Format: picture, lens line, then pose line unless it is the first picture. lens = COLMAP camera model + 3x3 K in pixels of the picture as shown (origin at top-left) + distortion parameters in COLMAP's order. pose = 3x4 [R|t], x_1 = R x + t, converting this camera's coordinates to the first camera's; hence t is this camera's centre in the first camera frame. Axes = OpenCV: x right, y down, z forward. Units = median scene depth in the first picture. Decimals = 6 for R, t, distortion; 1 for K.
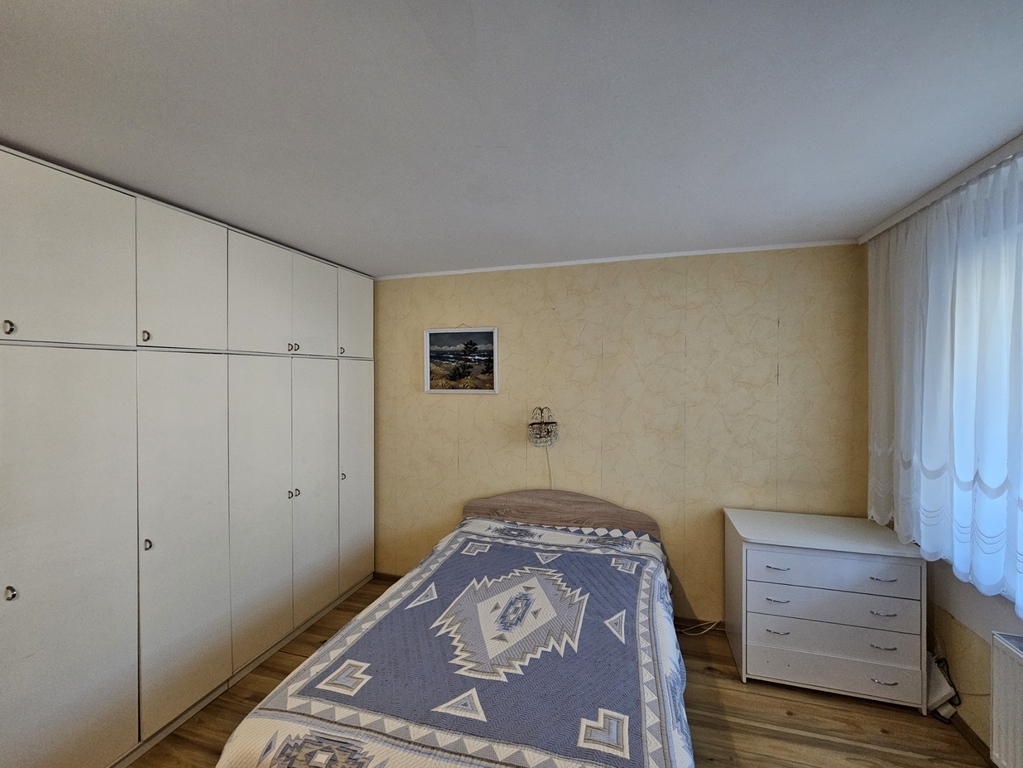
lens RADIAL K [[417.2, 0, 513.2], [0, 417.2, 381.5], [0, 0, 1]] dist [0.005920, -0.000966]
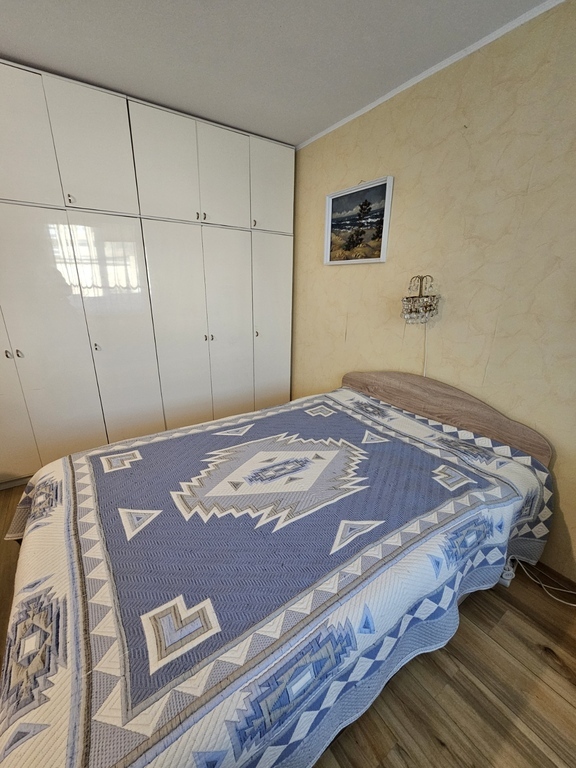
lens RADIAL K [[313.2, 0, 290.3], [0, 313.2, 384.5], [0, 0, 1]] dist [0.005920, -0.000966]
pose [[0.777830, 0.211906, -0.591673, 0.293546], [-0.032280, 0.953670, 0.299119, 0.095736], [0.627645, -0.213564, 0.748633, 0.356518]]
